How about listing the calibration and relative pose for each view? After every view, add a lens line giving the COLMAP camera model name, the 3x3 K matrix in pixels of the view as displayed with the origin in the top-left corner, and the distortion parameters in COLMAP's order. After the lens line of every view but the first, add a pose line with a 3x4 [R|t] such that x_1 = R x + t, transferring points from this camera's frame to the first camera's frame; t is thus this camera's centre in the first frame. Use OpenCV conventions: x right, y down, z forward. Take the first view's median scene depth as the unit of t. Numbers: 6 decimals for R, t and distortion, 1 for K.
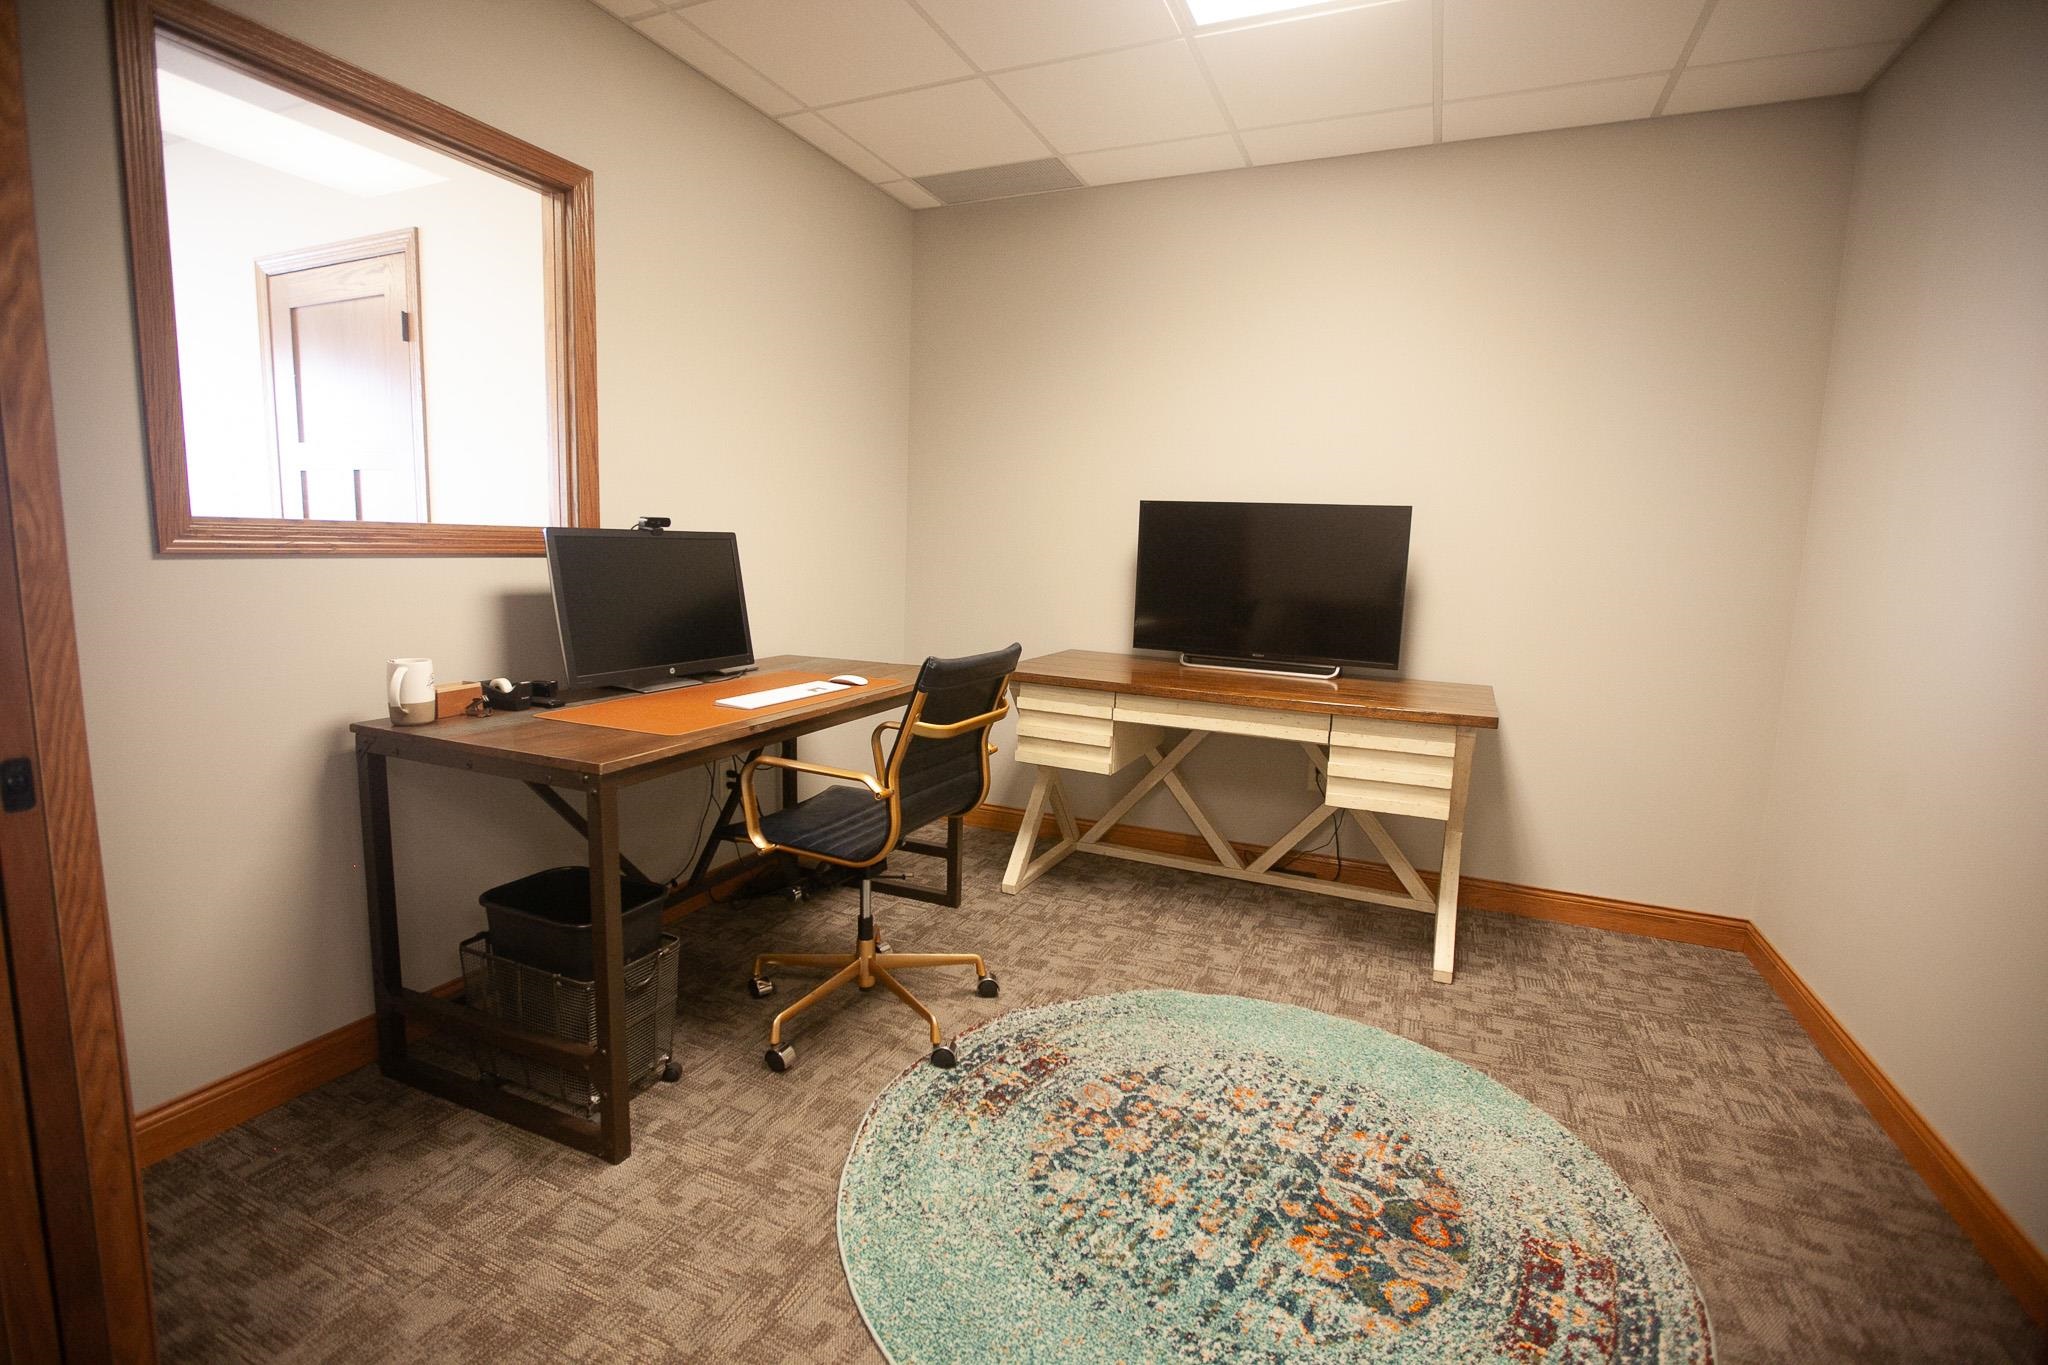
lens RADIAL K [[935.2, 0, 1014.1], [0, 935.2, 674.3], [0, 0, 1]] dist [-0.061172, 0.028966]
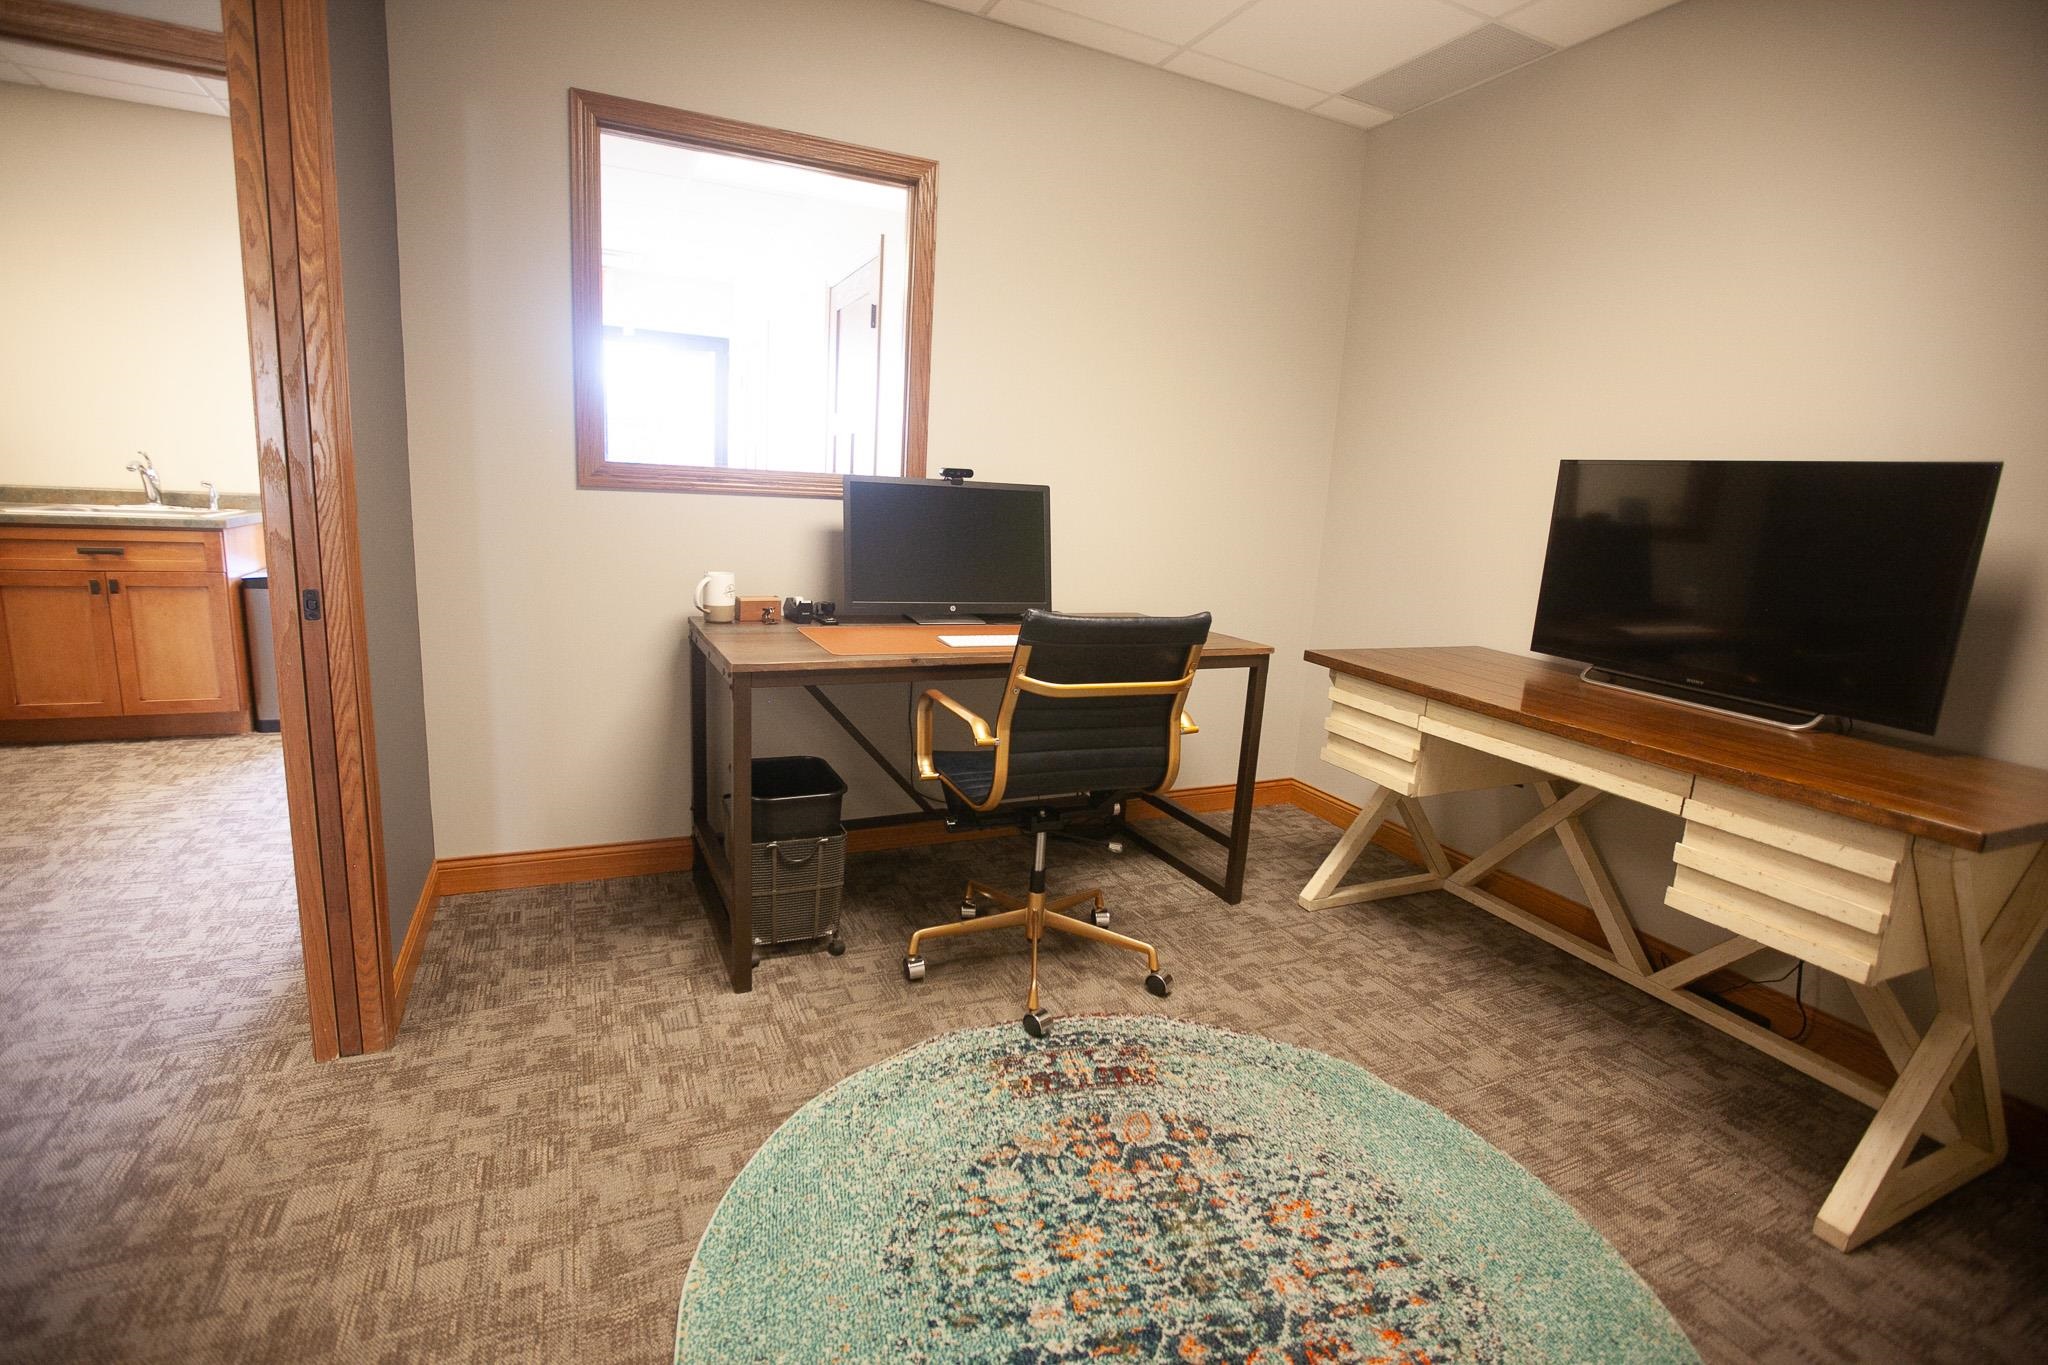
lens RADIAL K [[935.2, 0, 1014.1], [0, 935.2, 674.3], [0, 0, 1]] dist [-0.061172, 0.028966]
pose [[0.755881, 0.140539, -0.639447, 0.523301], [-0.122819, 0.989788, 0.072355, -0.020117], [0.643086, 0.023844, 0.765423, 0.253918]]
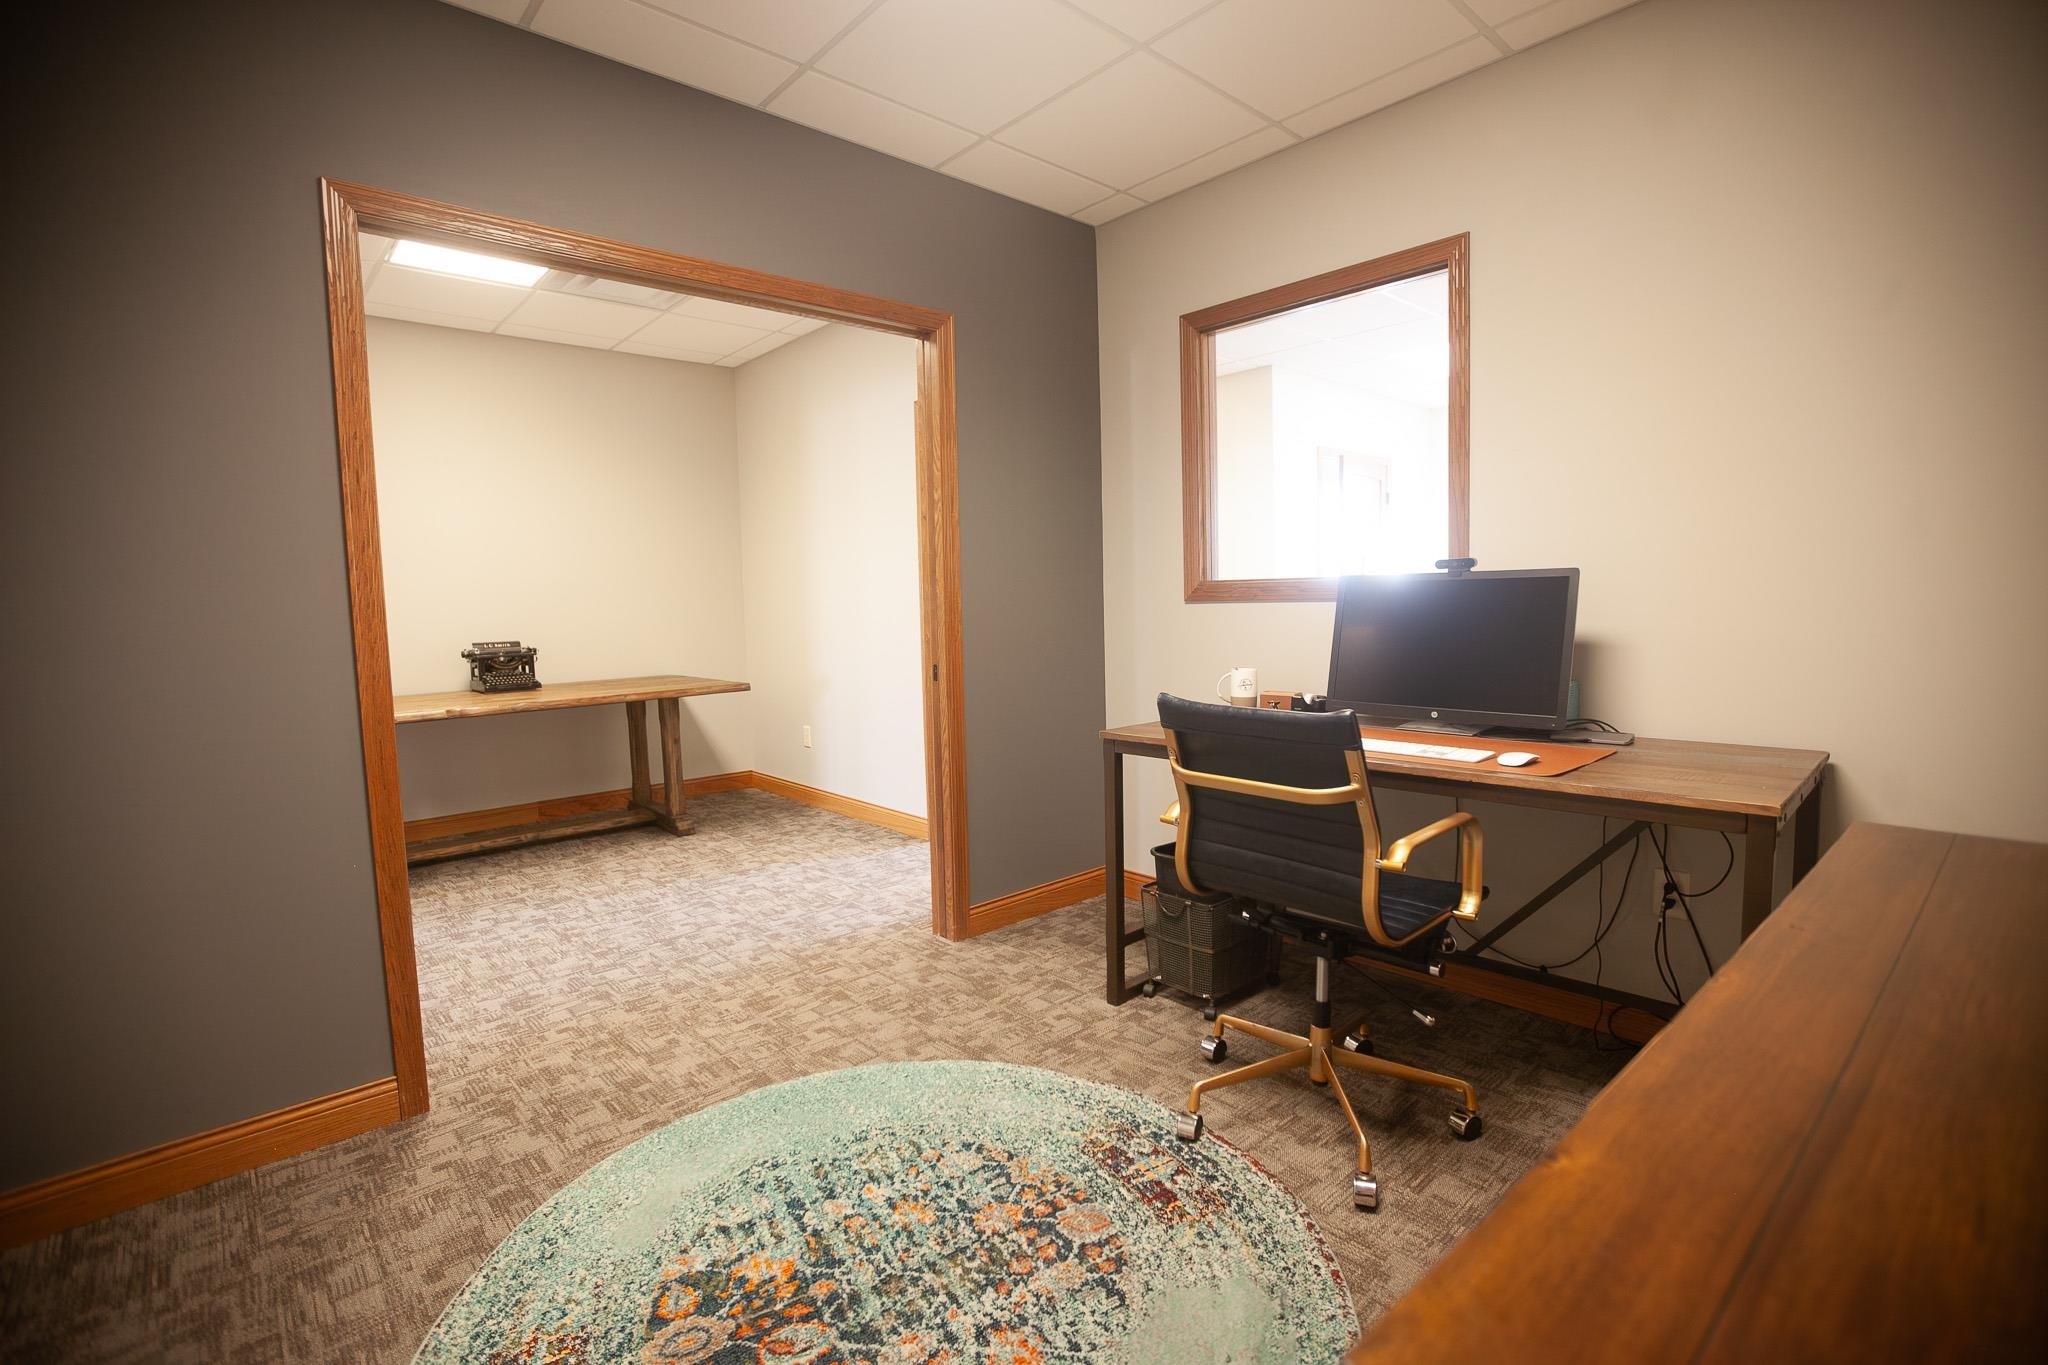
lens RADIAL K [[935.2, 0, 1014.1], [0, 935.2, 674.3], [0, 0, 1]] dist [-0.061172, 0.028966]
pose [[-0.404025, 0.051098, -0.913320, 0.894319], [-0.111702, 0.988211, 0.104701, -0.124794], [0.907902, 0.144321, -0.393554, 1.249939]]
